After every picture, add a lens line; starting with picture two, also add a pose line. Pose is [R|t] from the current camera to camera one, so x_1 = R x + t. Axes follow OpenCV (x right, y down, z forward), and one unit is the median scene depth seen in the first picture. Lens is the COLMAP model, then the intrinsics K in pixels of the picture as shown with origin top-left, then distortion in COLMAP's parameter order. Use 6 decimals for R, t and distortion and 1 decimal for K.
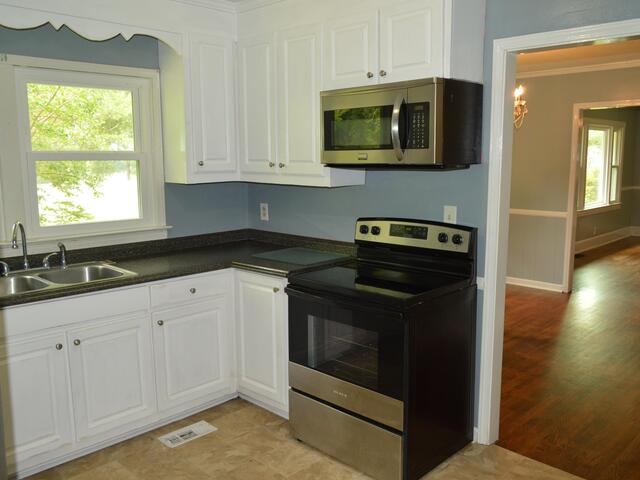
lens RADIAL K [[575.1, 0, 309.9], [0, 575.1, 239.6], [0, 0, 1]] dist [-0.001651, 0.004115]
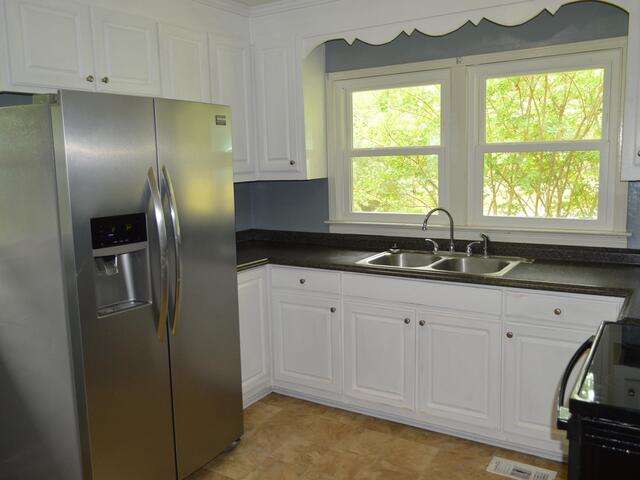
lens RADIAL K [[566.6, 0, 322.9], [0, 566.6, 238.2], [0, 0, 1]] dist [-0.000006, -0.001148]
pose [[0.228501, 0.137047, -0.963849, 0.499506], [-0.111190, 0.987238, 0.114012, -0.071021], [0.967173, 0.081119, 0.240823, 0.496841]]
